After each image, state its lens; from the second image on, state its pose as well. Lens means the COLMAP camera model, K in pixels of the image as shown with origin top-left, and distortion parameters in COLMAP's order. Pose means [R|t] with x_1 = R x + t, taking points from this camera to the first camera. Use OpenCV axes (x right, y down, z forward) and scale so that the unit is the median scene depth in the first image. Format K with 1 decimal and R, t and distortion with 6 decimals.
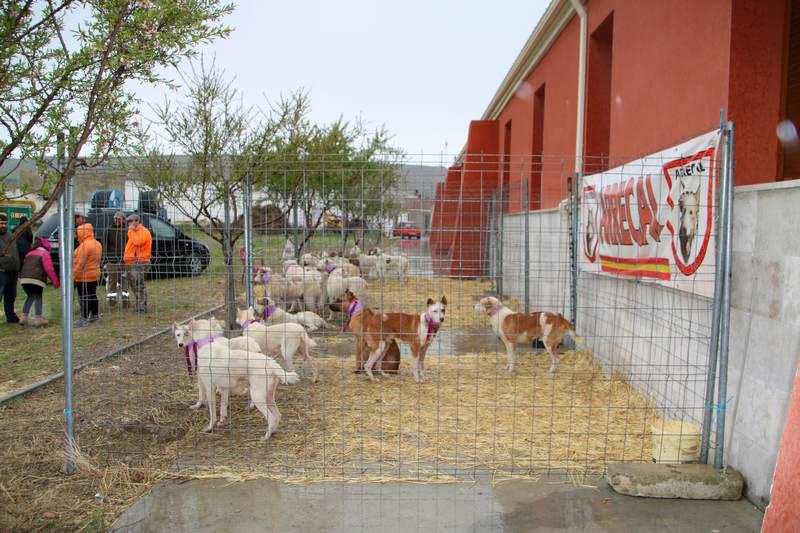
lens RADIAL K [[692.8, 0, 400.0], [0, 692.8, 266.5], [0, 0, 1]] dist [-0.100059, 0.002546]
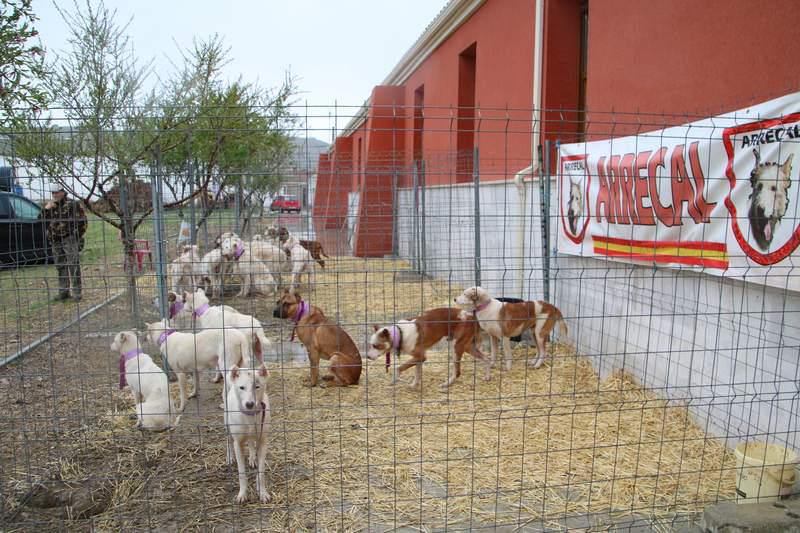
lens RADIAL K [[644.5, 0, 367.1], [0, 644.5, 269.9], [0, 0, 1]] dist [-0.190097, 0.177960]
pose [[0.980608, -0.036157, 0.192615, -0.162042], [0.024962, 0.997872, 0.060233, -0.031716], [-0.194383, -0.054257, 0.979424, 0.305554]]
